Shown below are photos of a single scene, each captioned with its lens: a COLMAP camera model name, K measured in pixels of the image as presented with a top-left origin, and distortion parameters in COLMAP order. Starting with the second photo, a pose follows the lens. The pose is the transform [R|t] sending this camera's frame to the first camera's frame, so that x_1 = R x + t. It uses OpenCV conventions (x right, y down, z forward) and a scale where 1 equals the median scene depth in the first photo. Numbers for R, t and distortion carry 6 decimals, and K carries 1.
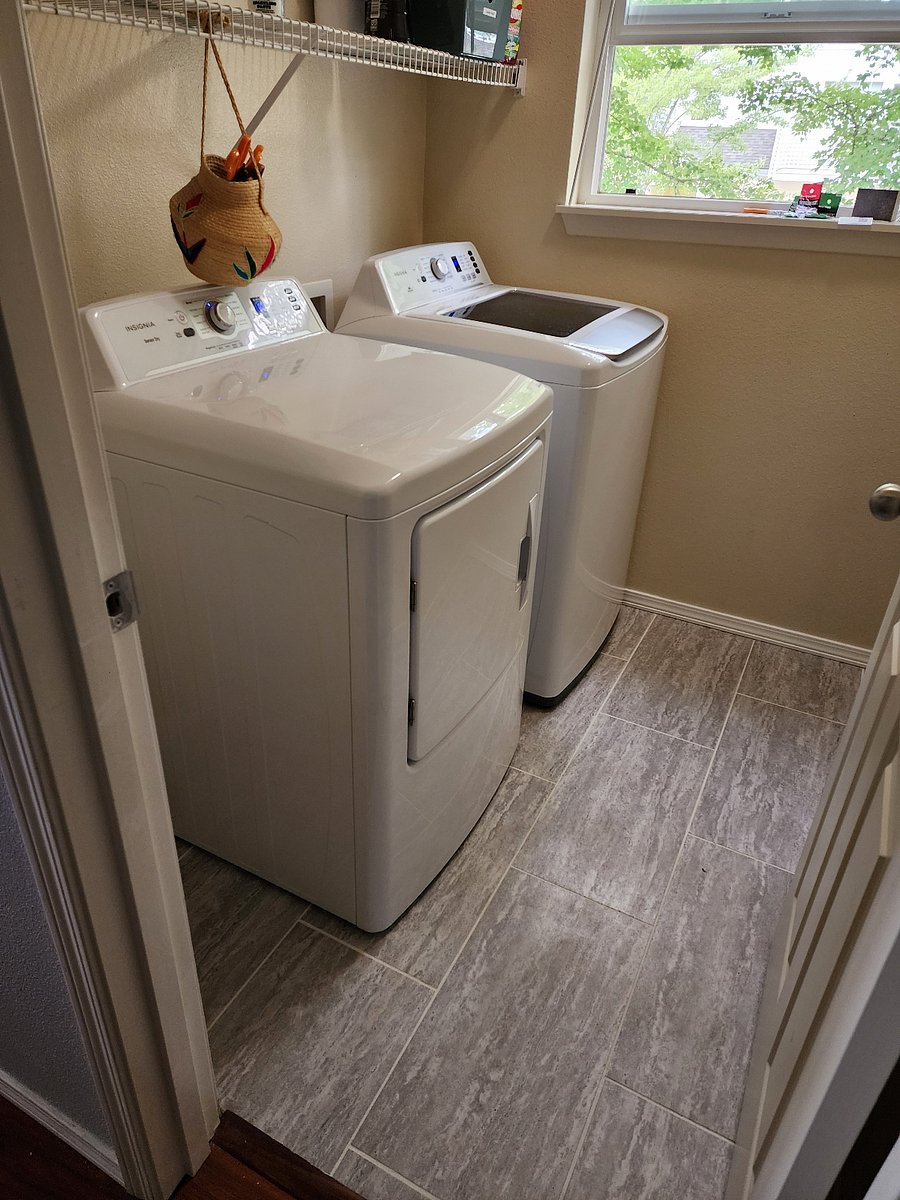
lens RADIAL K [[813.8, 0, 406.1], [0, 813.8, 613.8], [0, 0, 1]] dist [0.000929, 0.002699]
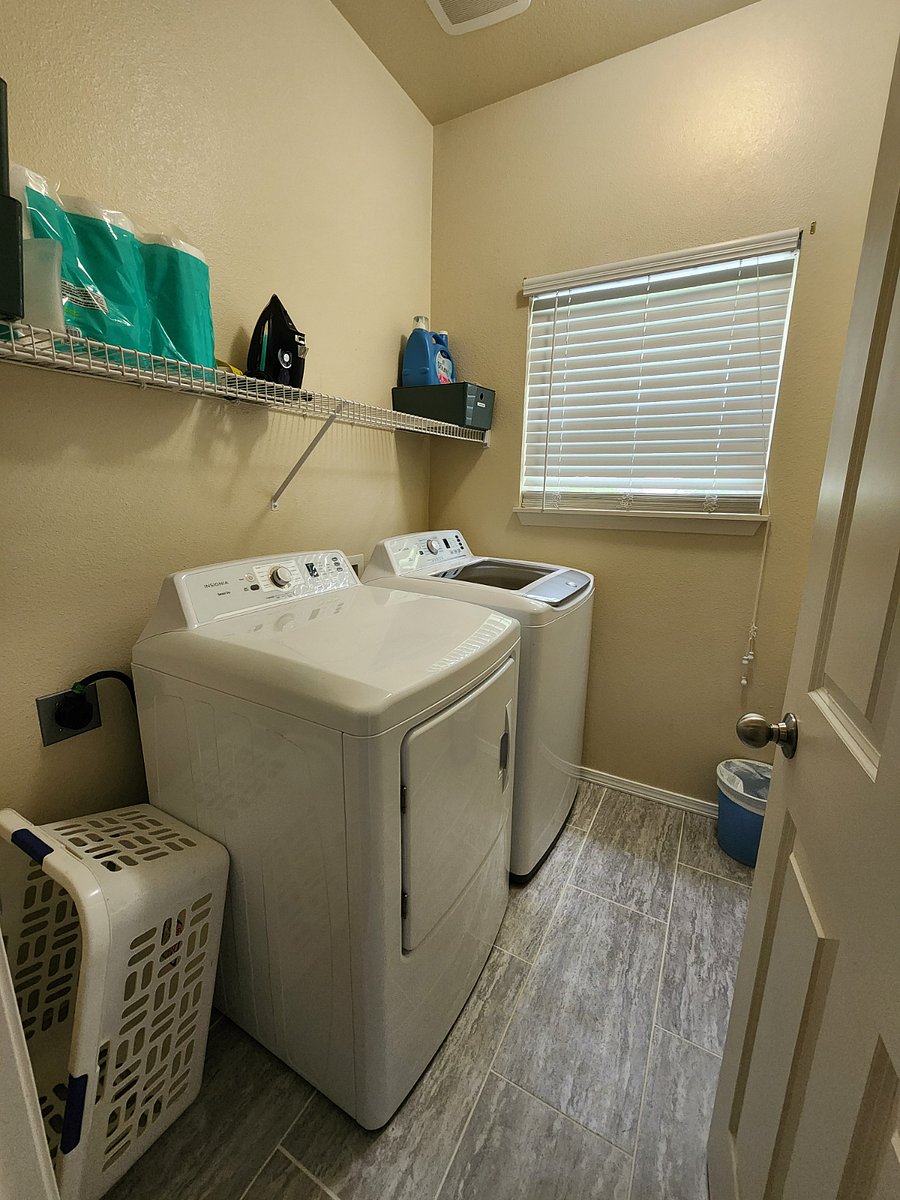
lens RADIAL K [[488.1, 0, 451.7], [0, 488.1, 594.1], [0, 0, 1]] dist [-0.007737, 0.001052]
pose [[0.999968, -0.007941, 0.000361, 0.074782], [0.007671, 0.952079, -0.305756, -0.075078], [0.002084, 0.305749, 0.952110, 0.195222]]
